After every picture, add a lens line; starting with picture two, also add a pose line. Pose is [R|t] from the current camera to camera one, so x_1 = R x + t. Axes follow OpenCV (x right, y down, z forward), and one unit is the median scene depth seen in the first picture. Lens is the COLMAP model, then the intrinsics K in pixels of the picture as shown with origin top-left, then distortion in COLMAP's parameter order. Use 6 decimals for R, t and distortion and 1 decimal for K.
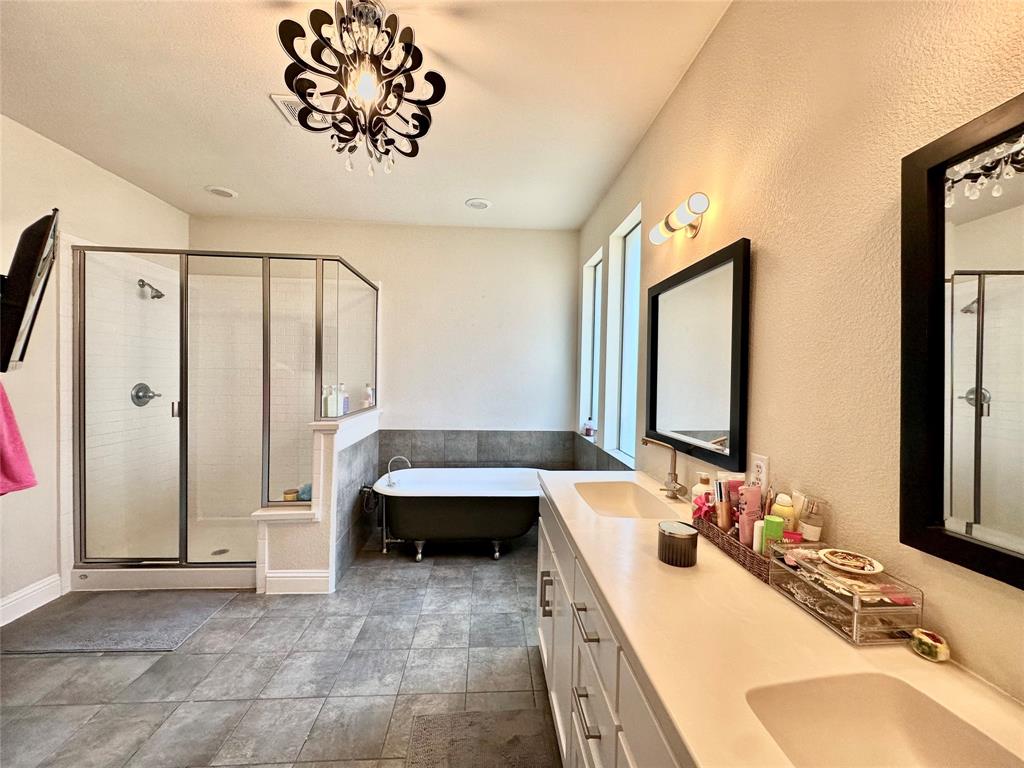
lens RADIAL K [[410.8, 0, 510.8], [0, 410.8, 383.3], [0, 0, 1]] dist [-0.009376, 0.000614]
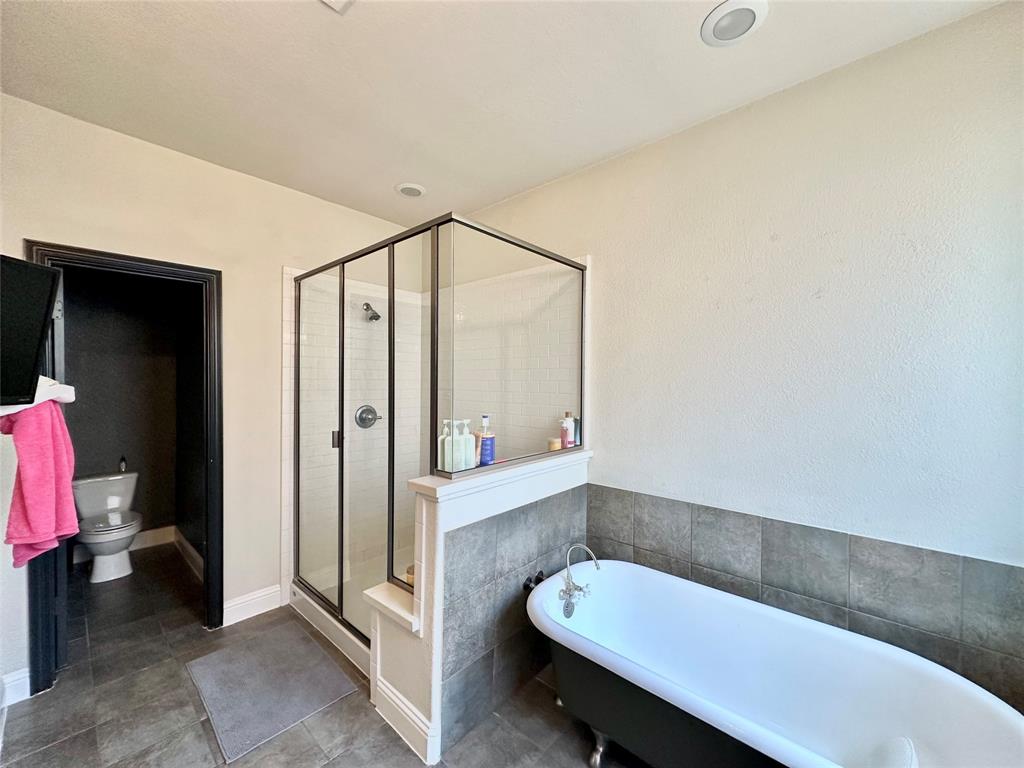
lens RADIAL K [[410.8, 0, 510.8], [0, 410.8, 383.3], [0, 0, 1]] dist [-0.009376, 0.000614]
pose [[0.697495, -0.011306, -0.716501, 0.070434], [-0.006802, 0.999726, -0.022396, -0.034290], [0.716557, 0.020495, 0.697227, 0.549225]]
